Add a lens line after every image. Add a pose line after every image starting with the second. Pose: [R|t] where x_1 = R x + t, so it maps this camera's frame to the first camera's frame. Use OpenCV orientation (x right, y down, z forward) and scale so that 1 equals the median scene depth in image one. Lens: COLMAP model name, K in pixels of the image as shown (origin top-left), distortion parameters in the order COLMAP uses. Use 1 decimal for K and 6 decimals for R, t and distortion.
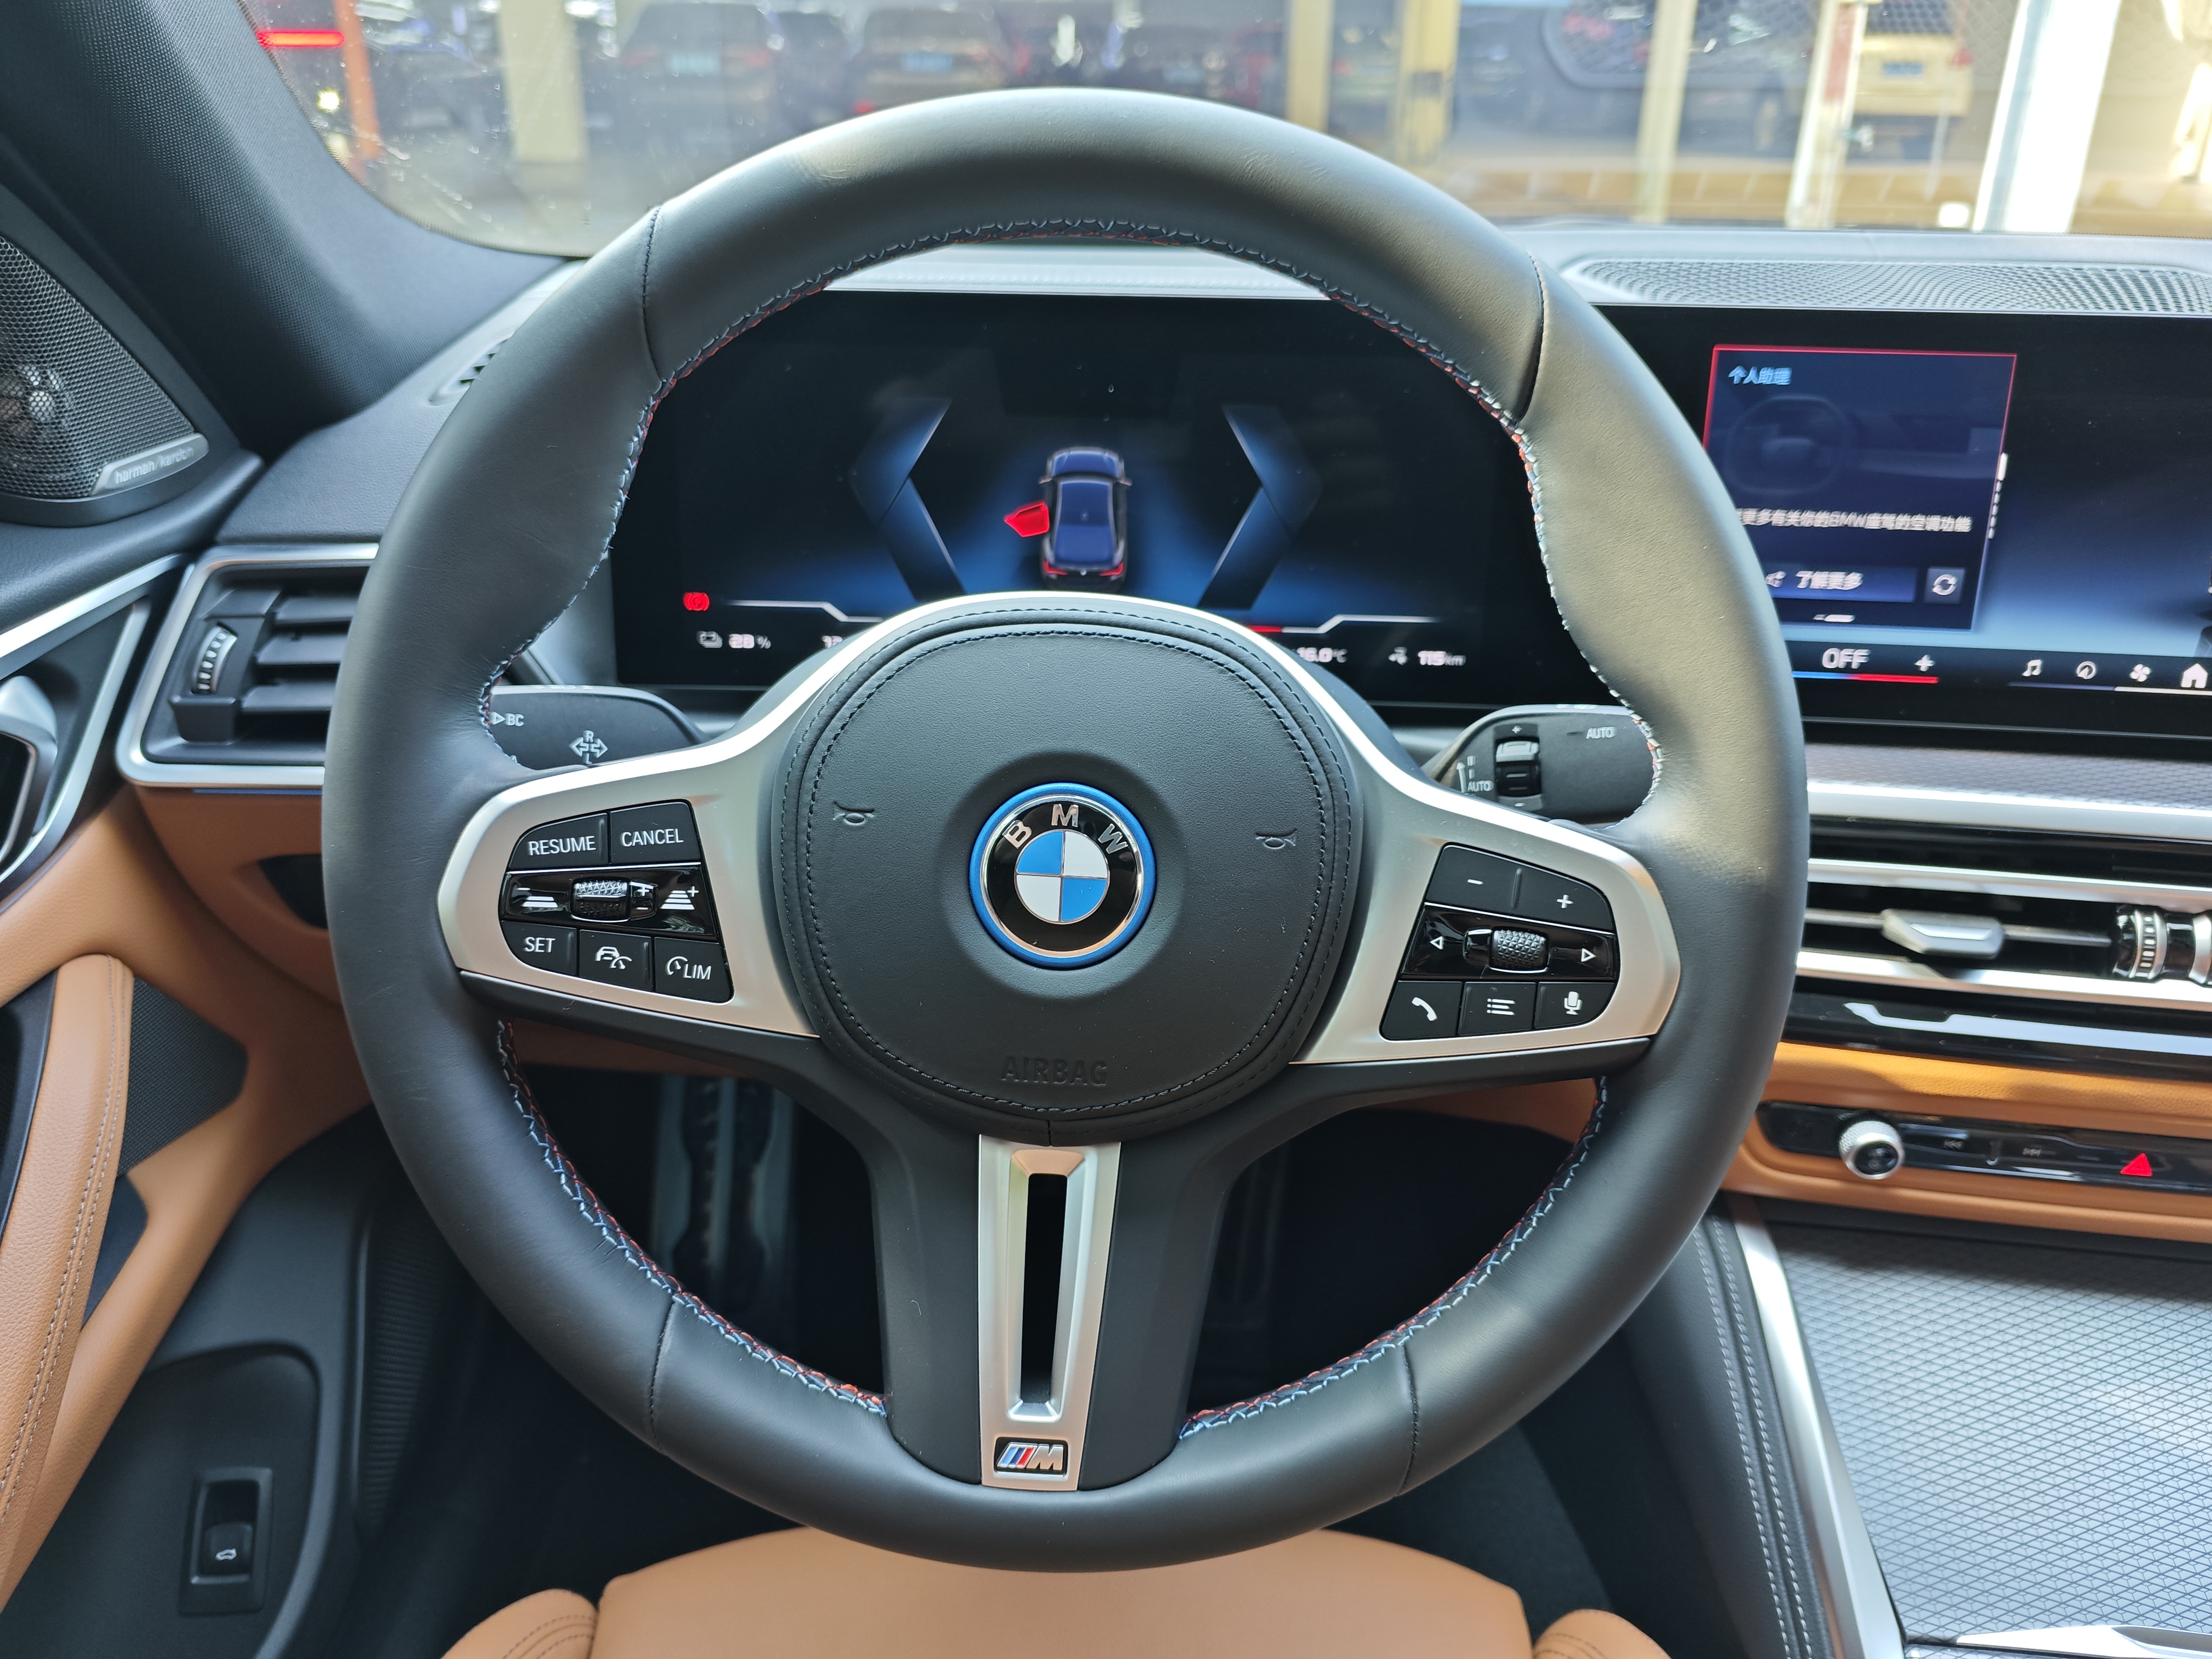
lens RADIAL K [[1636.2, 0, 1096.5], [0, 1636.2, 823.3], [0, 0, 1]] dist [-0.013761, -0.007046]
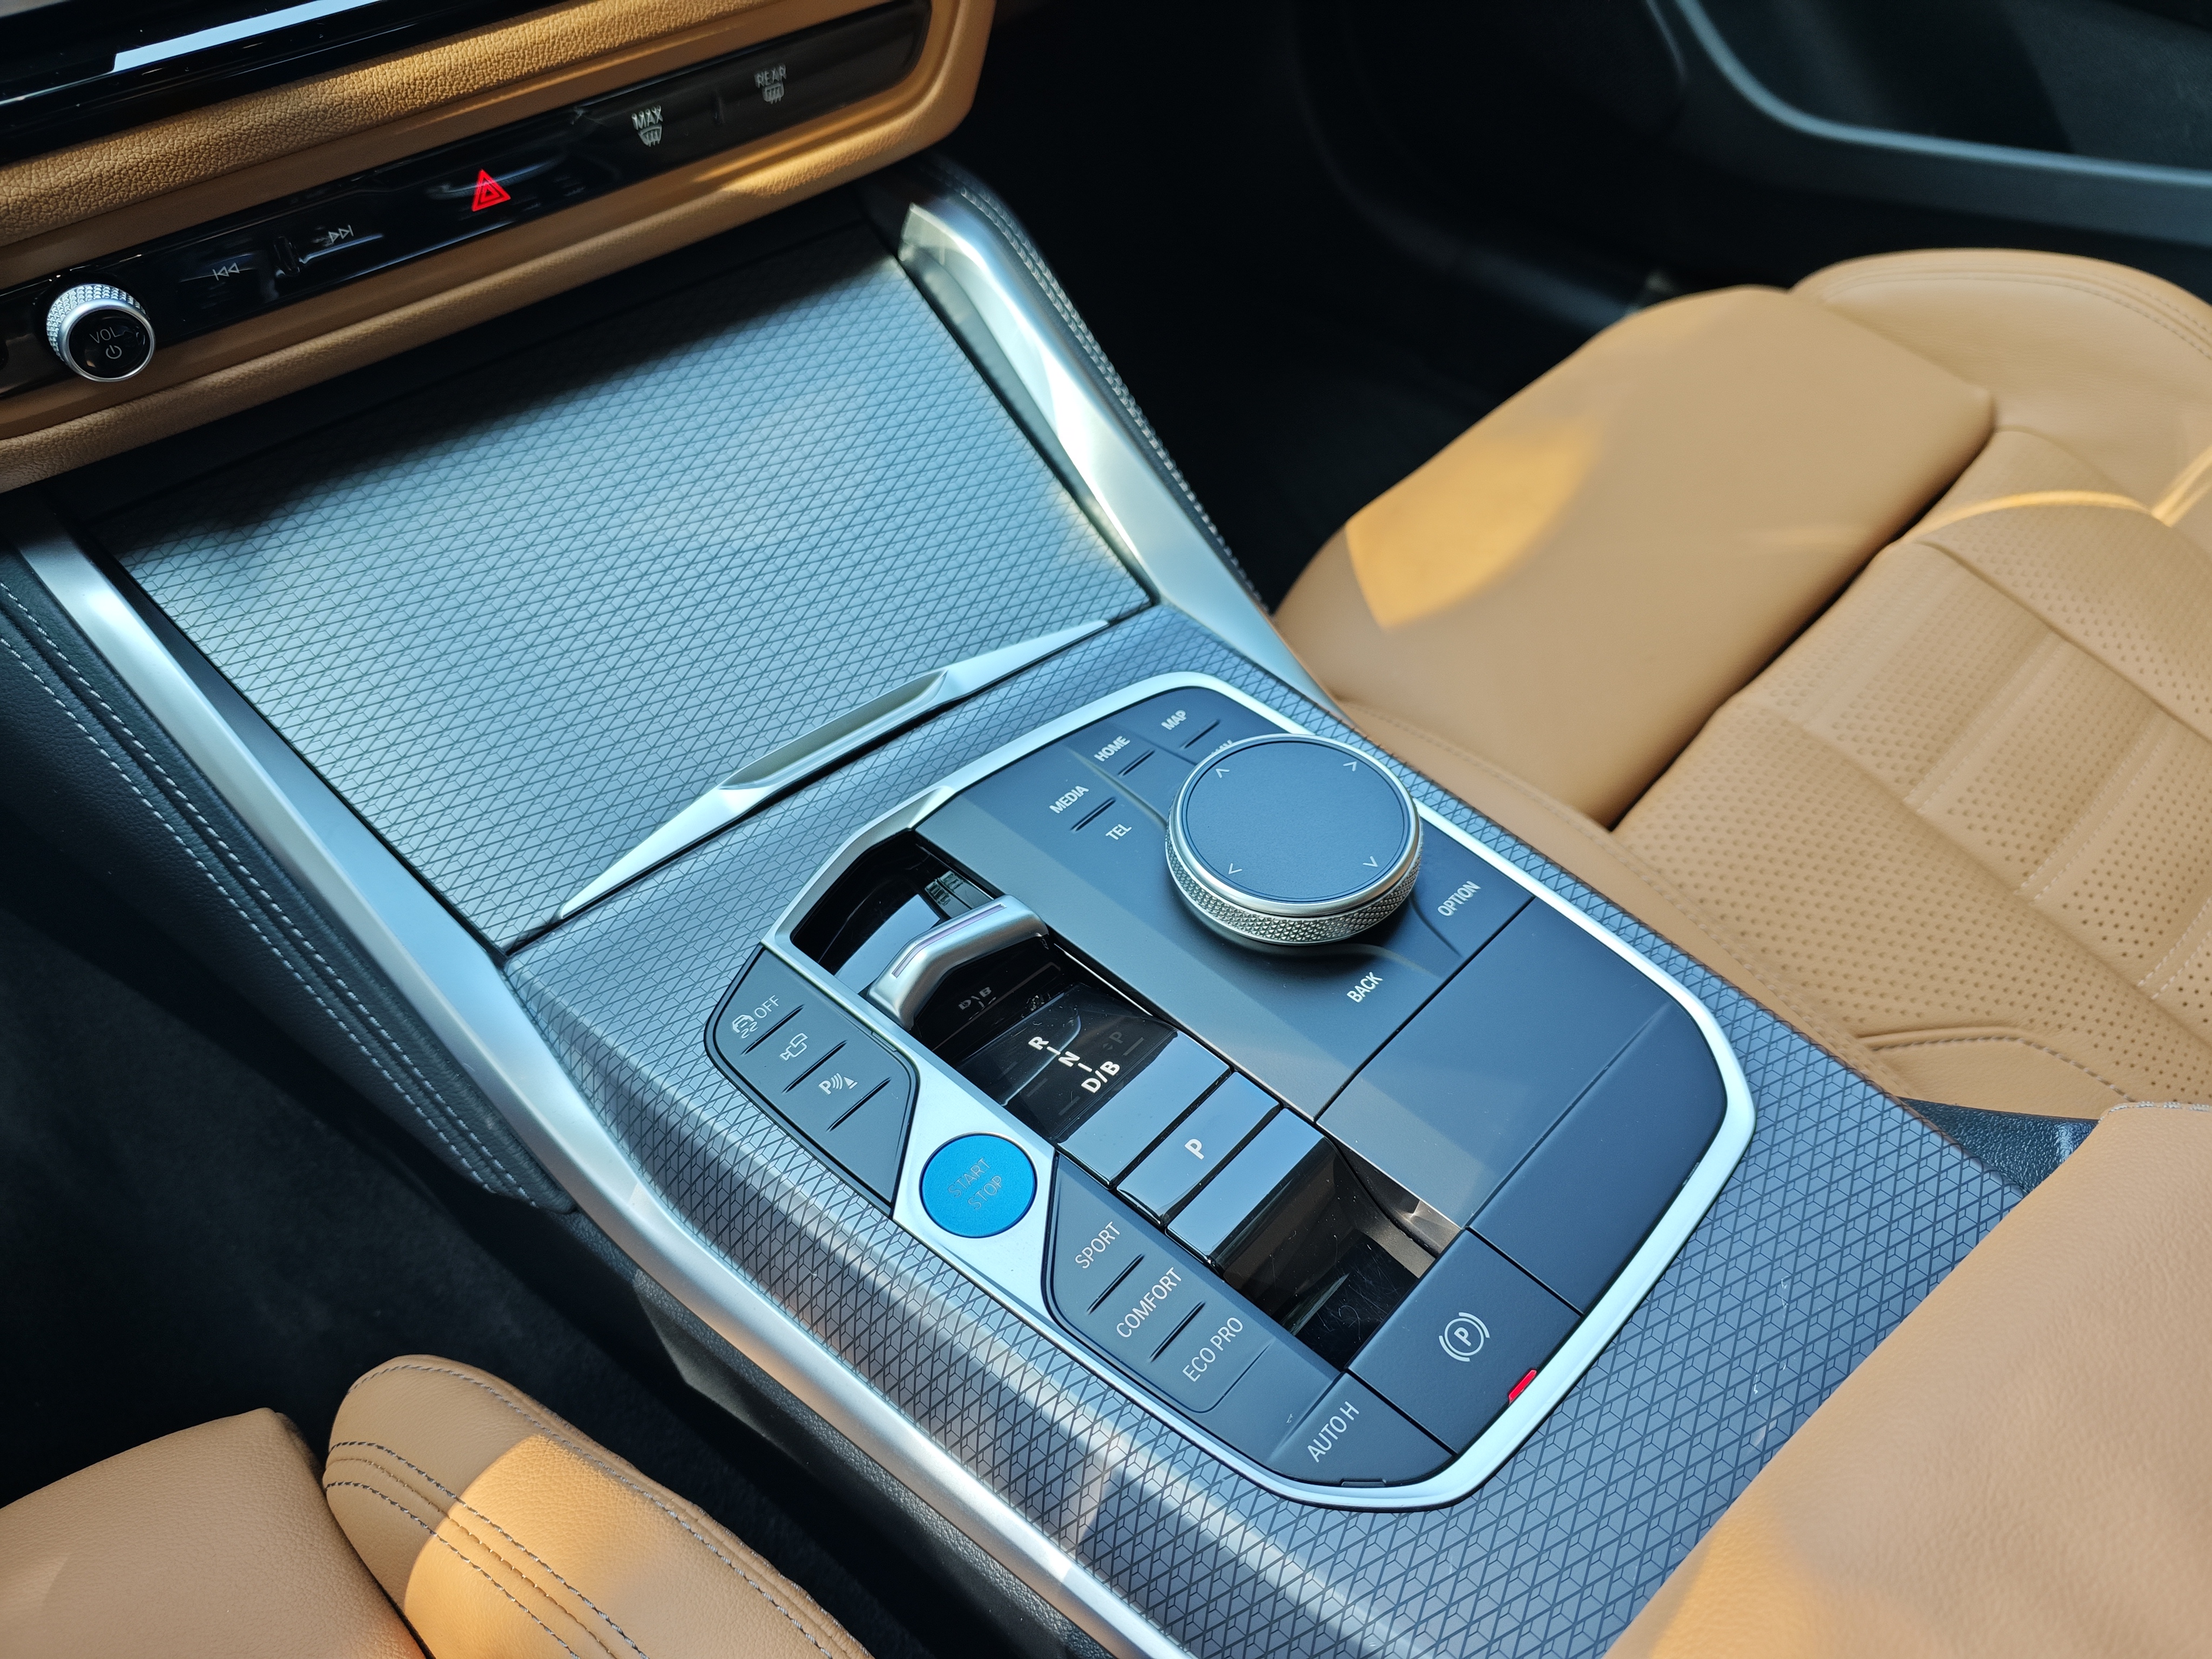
lens RADIAL K [[1666.5, 0, 1106.0], [0, 1666.5, 829.5], [0, 0, 1]] dist [0.002909, -0.001998]
pose [[0.674111, -0.564330, 0.476556, 0.337233], [0.341721, 0.810267, 0.476124, 0.188797], [-0.654829, -0.158111, 0.739054, 0.277949]]
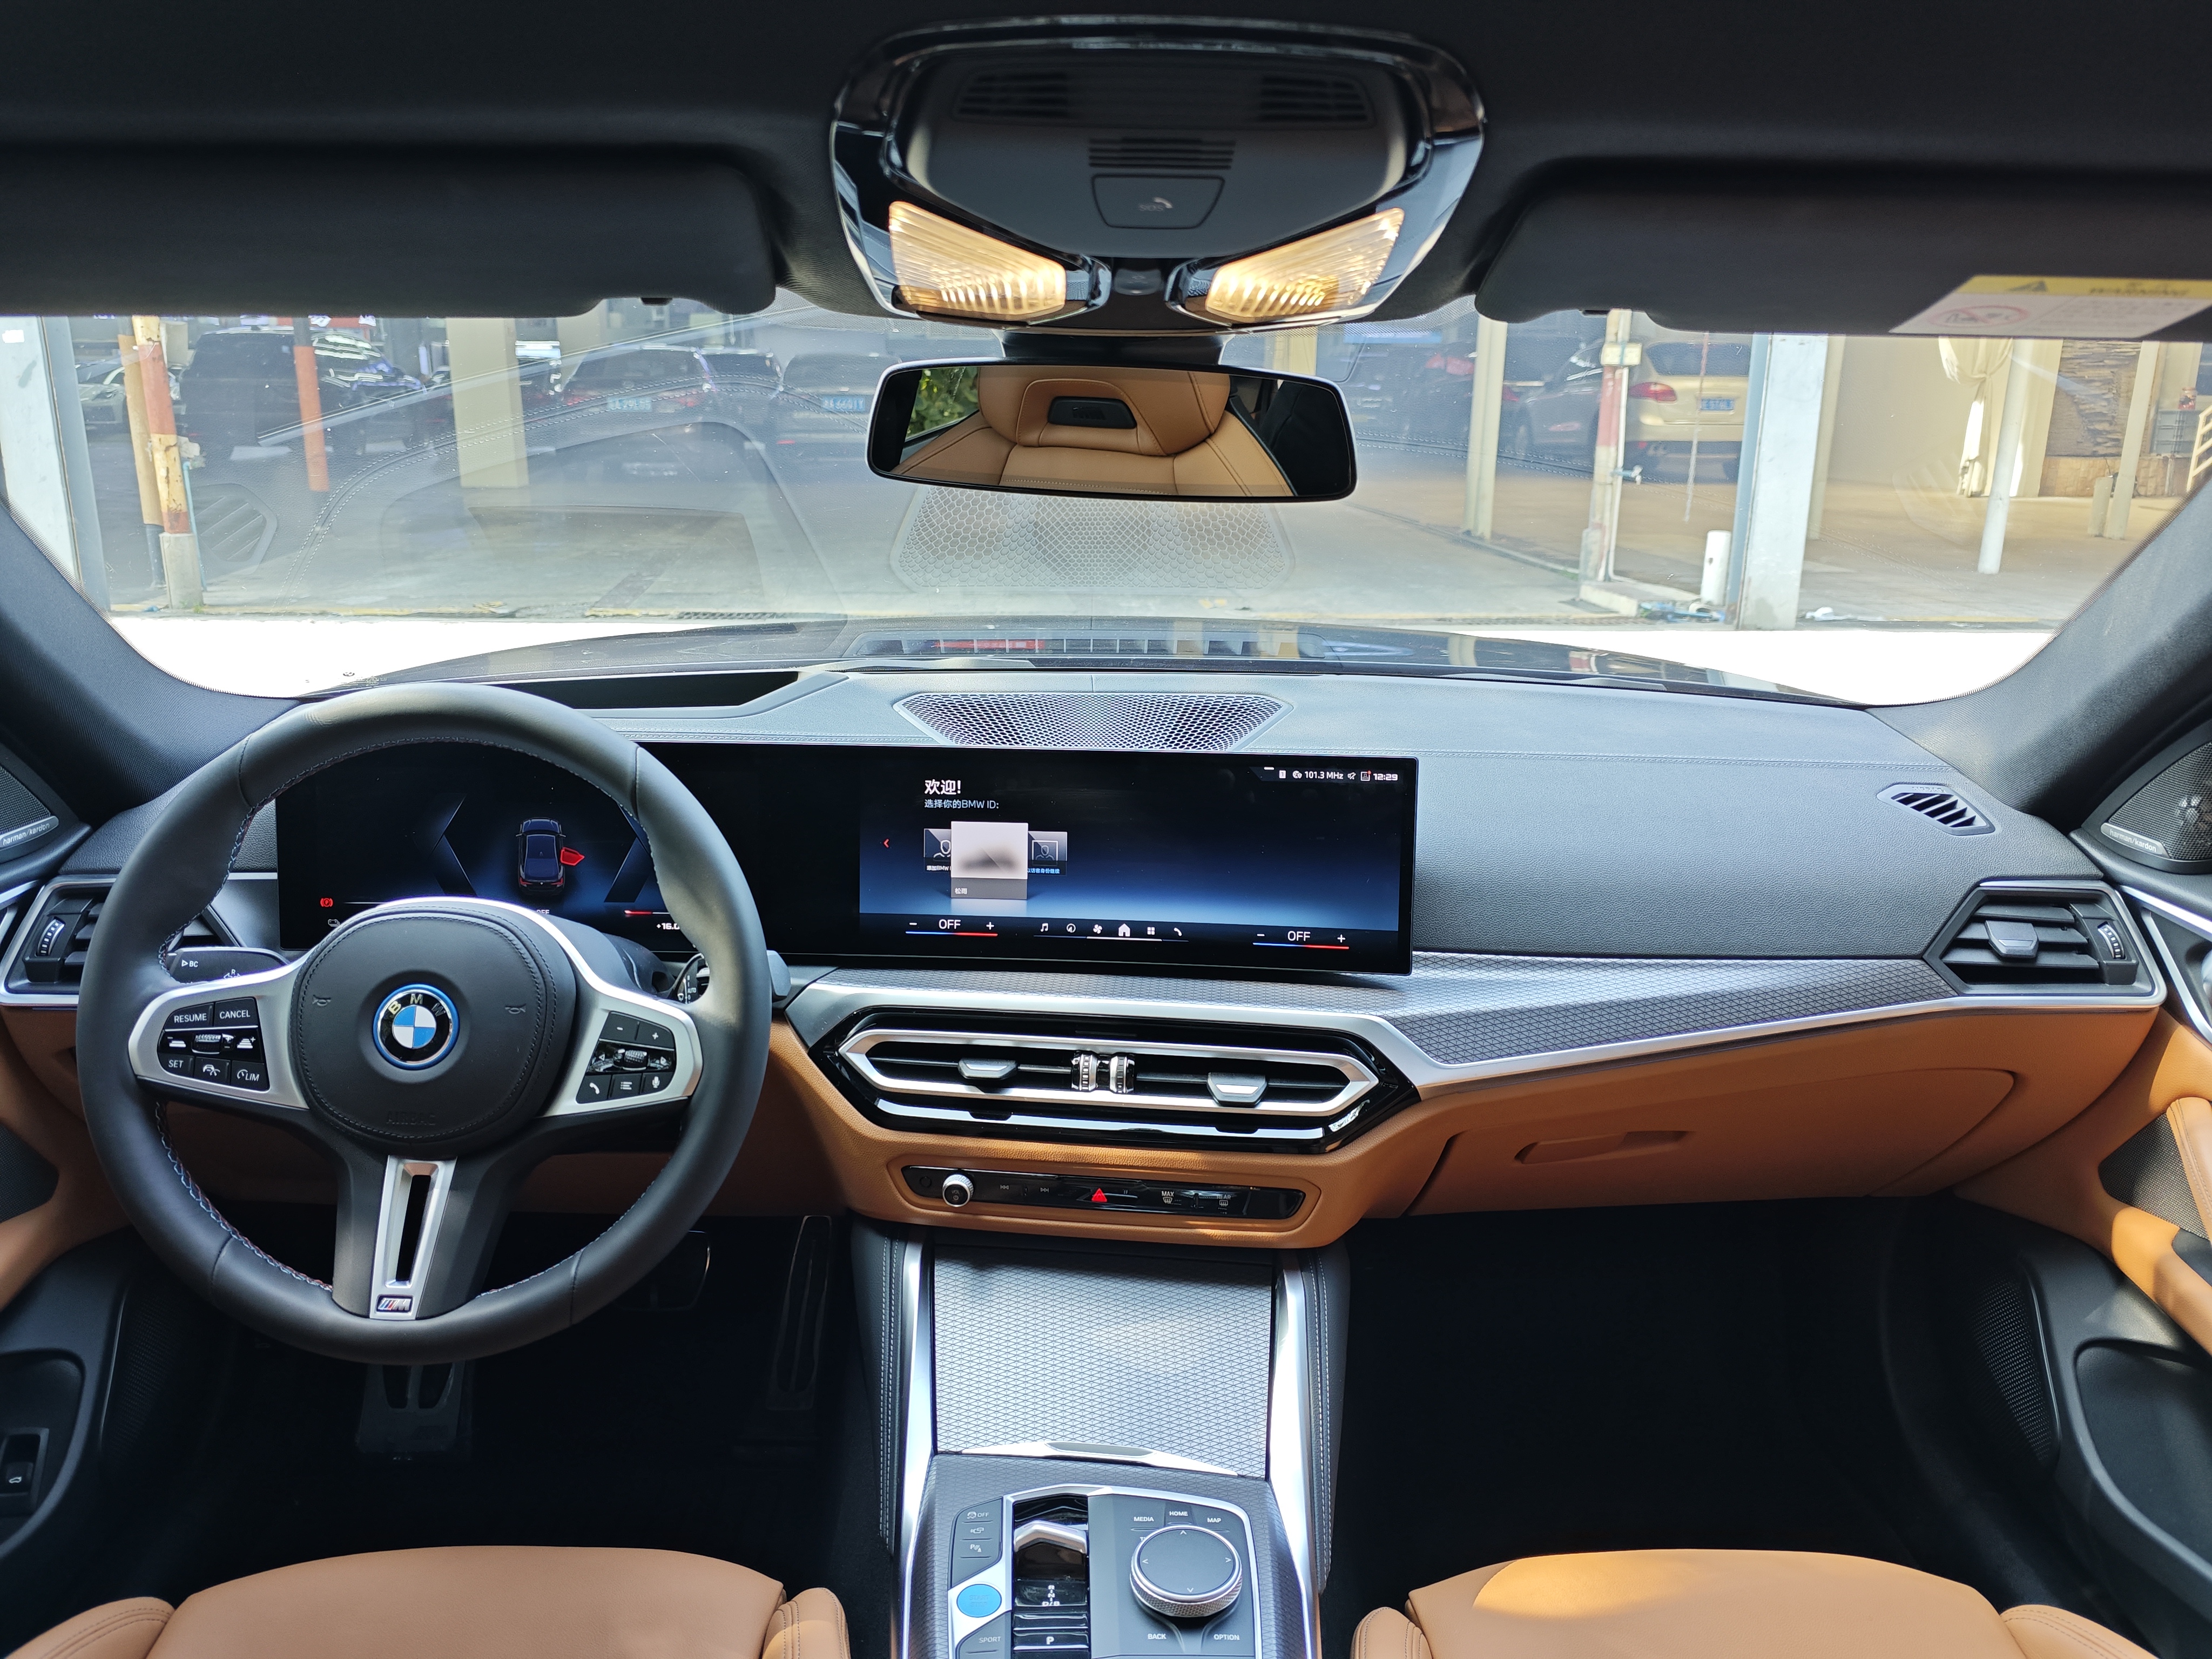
lens RADIAL K [[1588.4, 0, 1112.7], [0, 1588.4, 818.4], [0, 0, 1]] dist [0.008448, -0.024794]
pose [[0.998585, -0.010919, 0.052040, 0.579721], [0.019741, 0.984871, -0.172159, 0.102459], [-0.049373, 0.172943, 0.983694, -0.869222]]
